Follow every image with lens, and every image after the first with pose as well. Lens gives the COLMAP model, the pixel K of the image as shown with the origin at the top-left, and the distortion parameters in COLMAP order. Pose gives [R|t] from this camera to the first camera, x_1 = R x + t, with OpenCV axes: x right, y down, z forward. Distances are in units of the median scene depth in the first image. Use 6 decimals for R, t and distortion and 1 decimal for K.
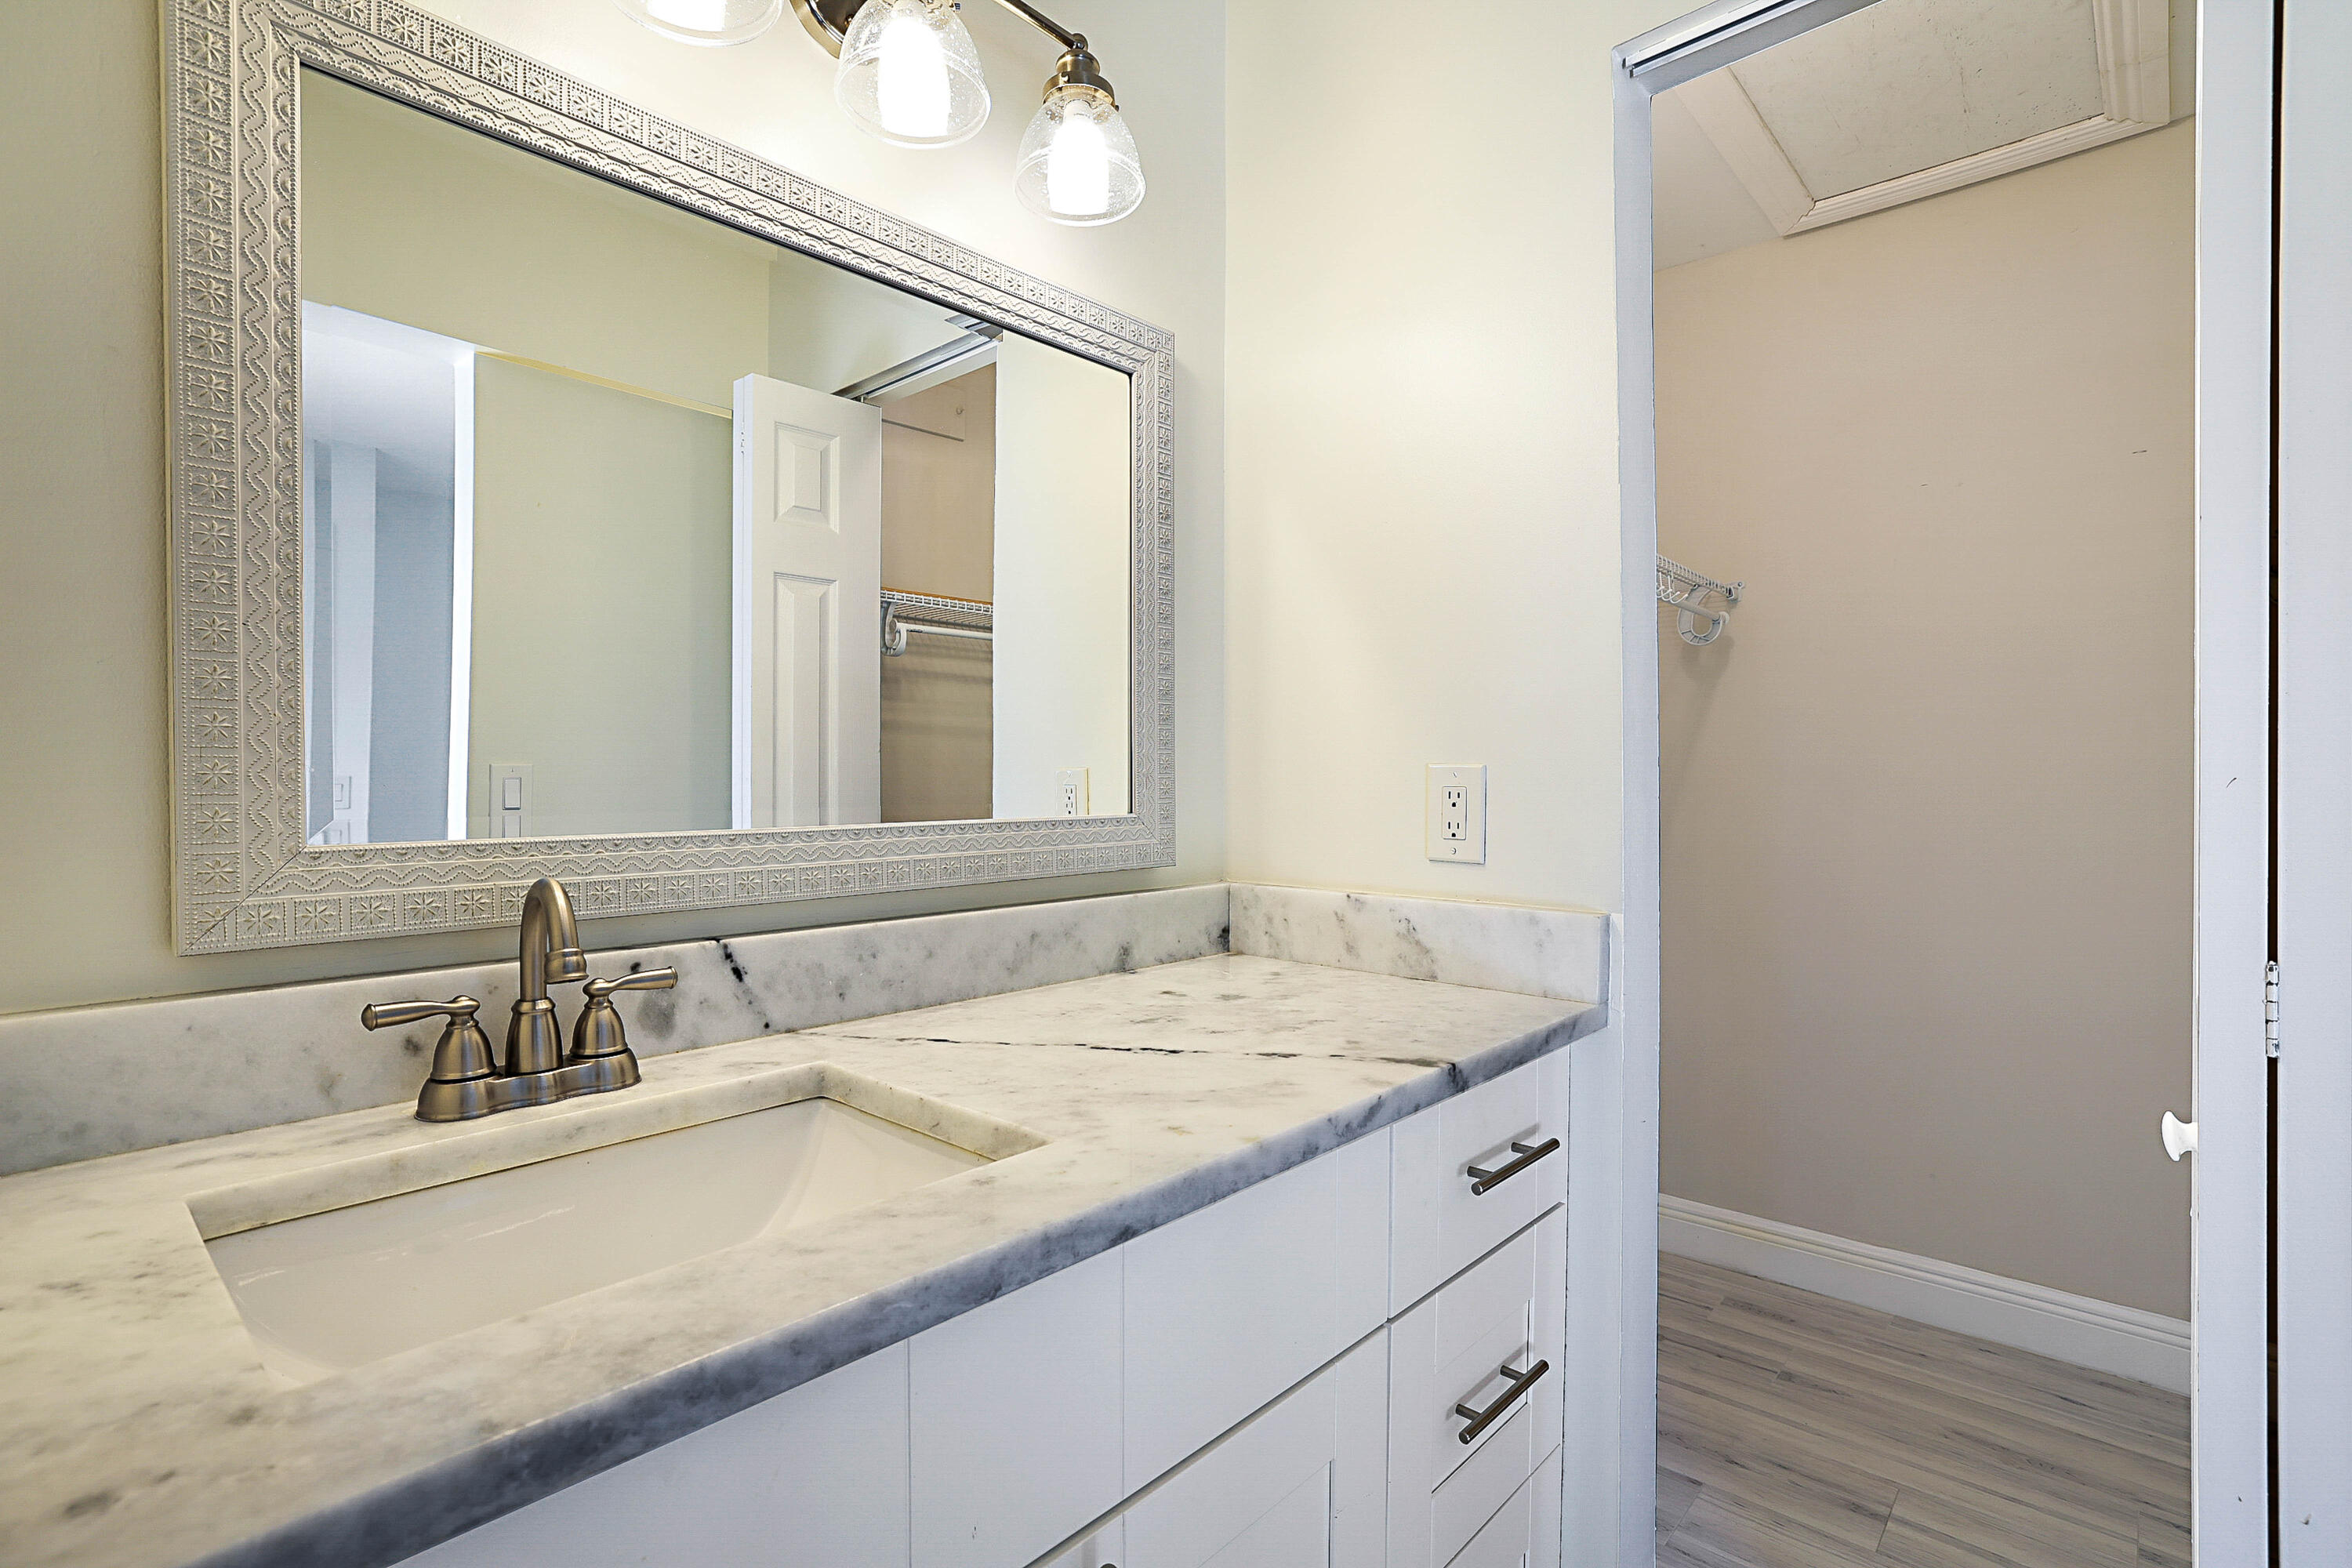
lens RADIAL K [[1143.9, 0, 1157.3], [0, 1143.9, 784.5], [0, 0, 1]] dist [-0.021415, 0.013829]
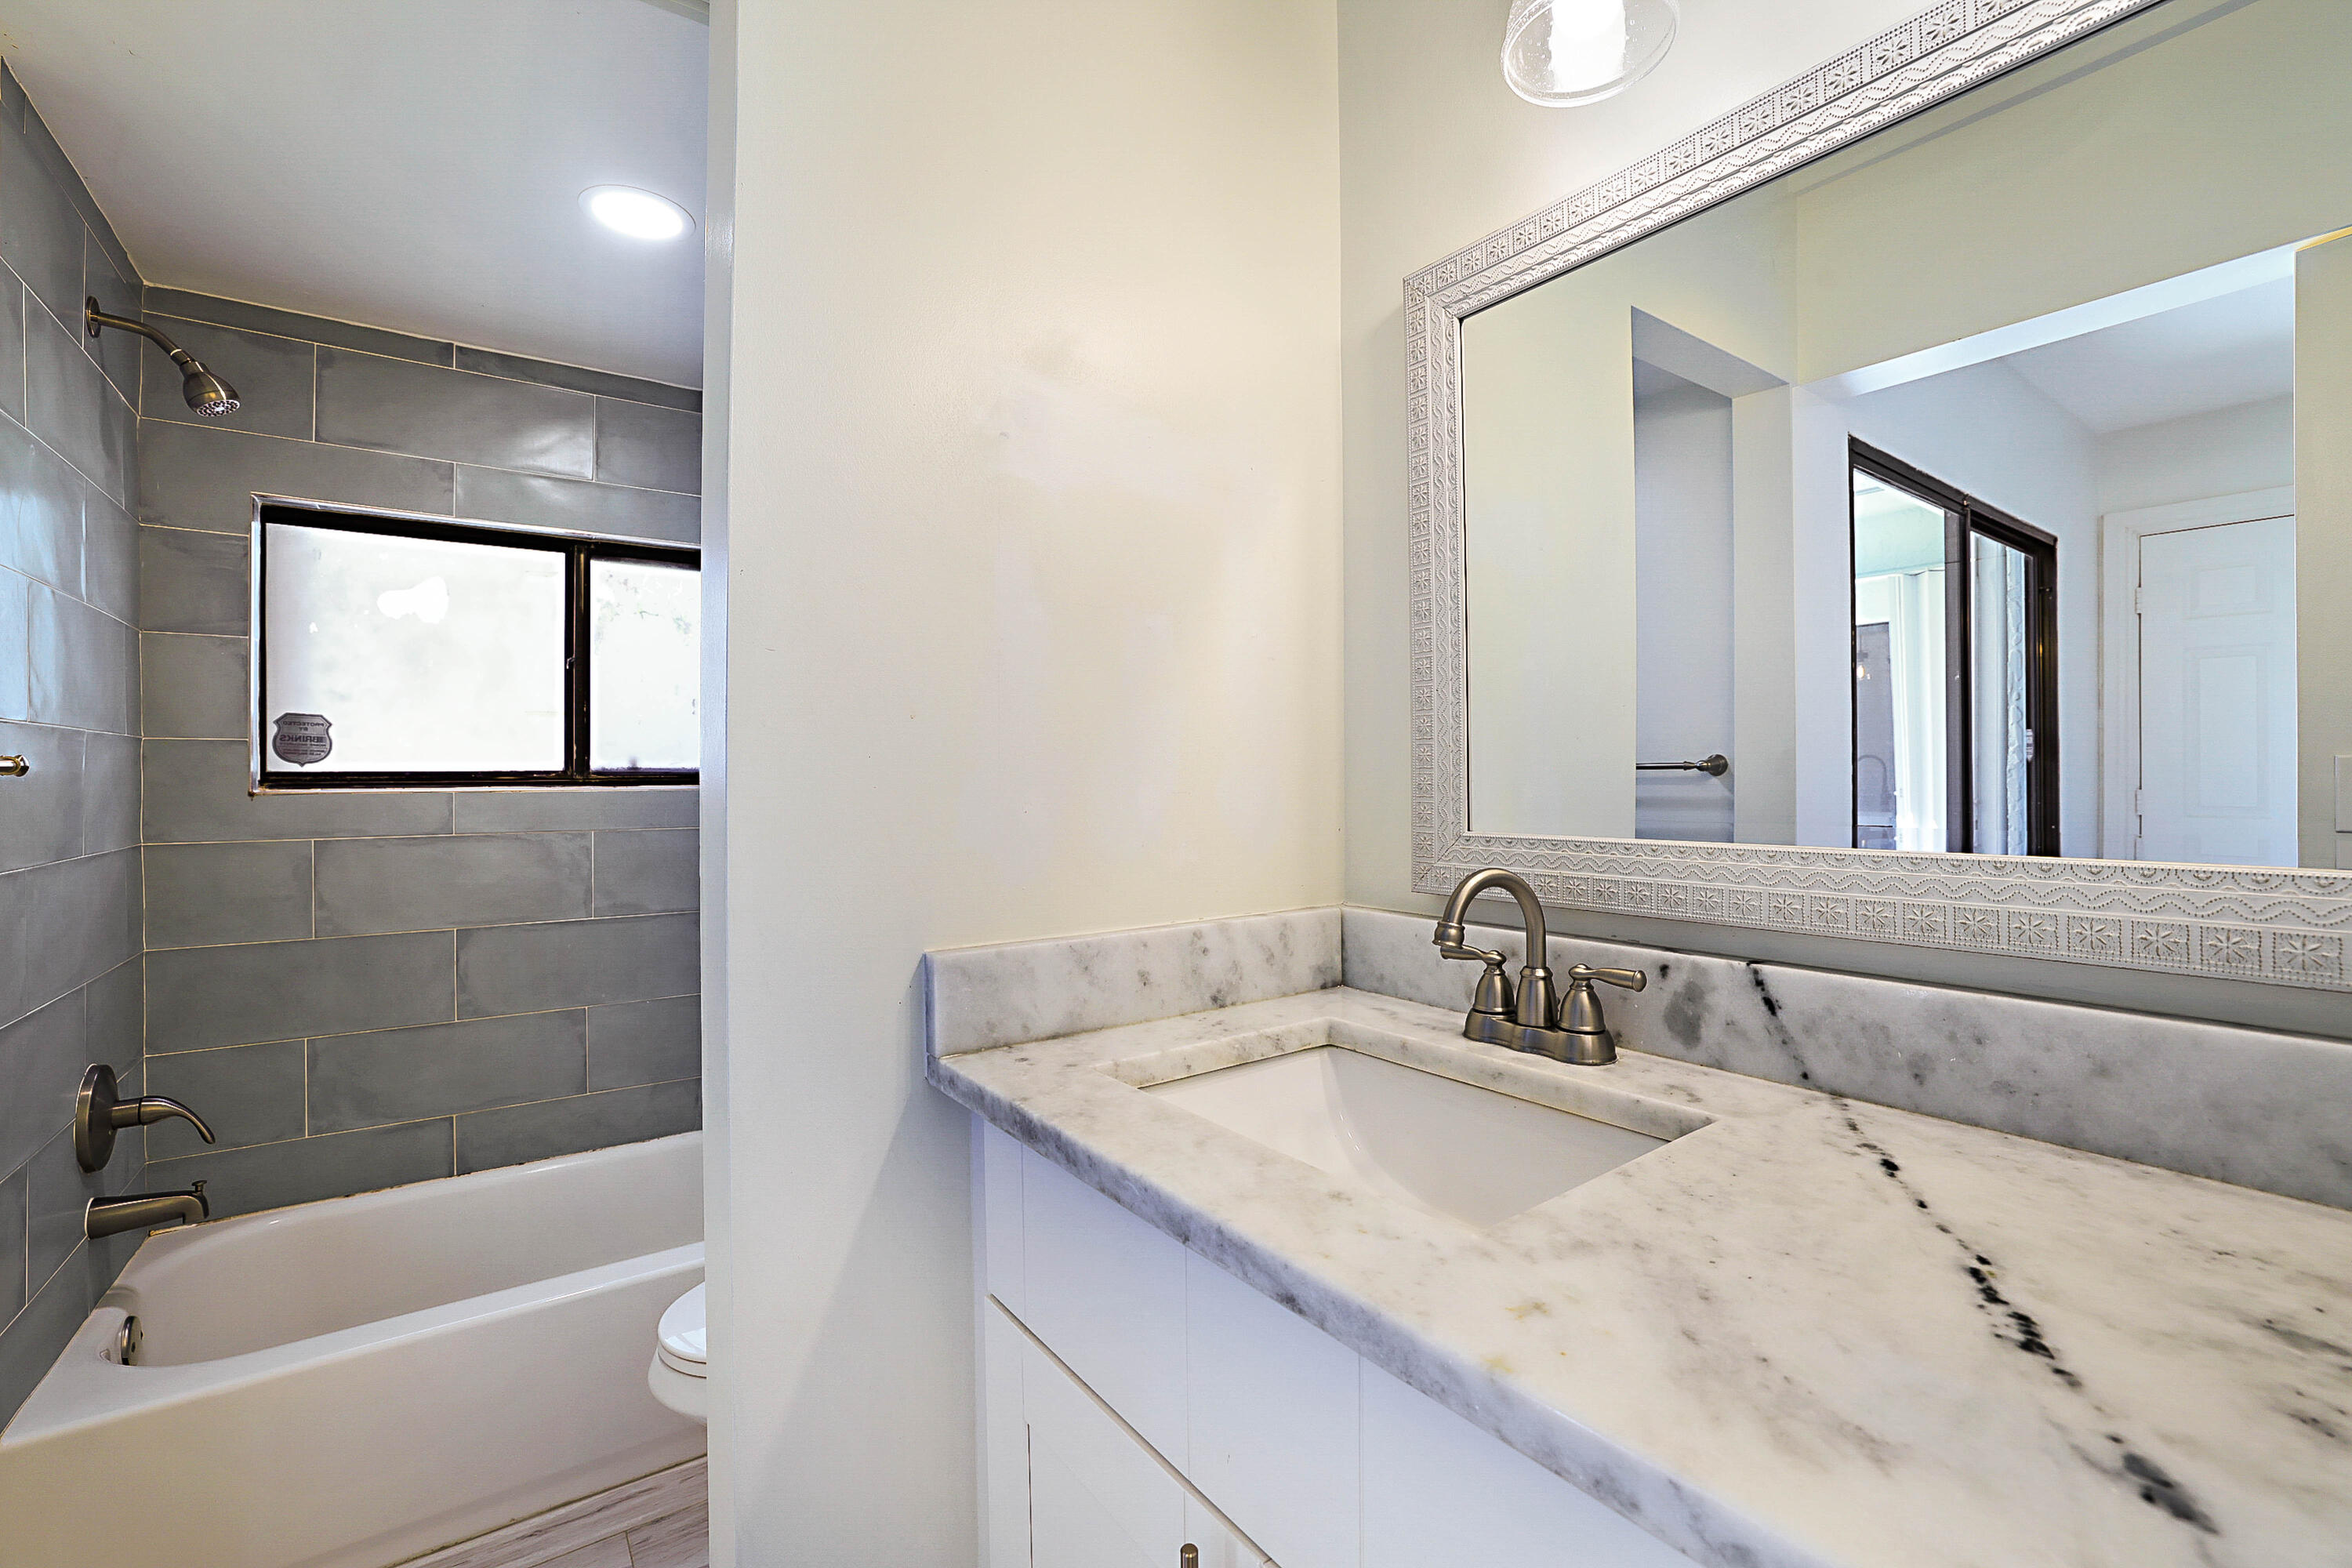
lens RADIAL K [[1001.2, 0, 1166.1], [0, 1001.2, 774.8], [0, 0, 1]] dist [-0.026344, 0.005292]
pose [[-0.210709, -0.008280, -0.977514, 0.585343], [-0.003632, 0.999964, -0.007688, -0.008957], [0.977542, 0.001931, -0.210732, 0.828337]]
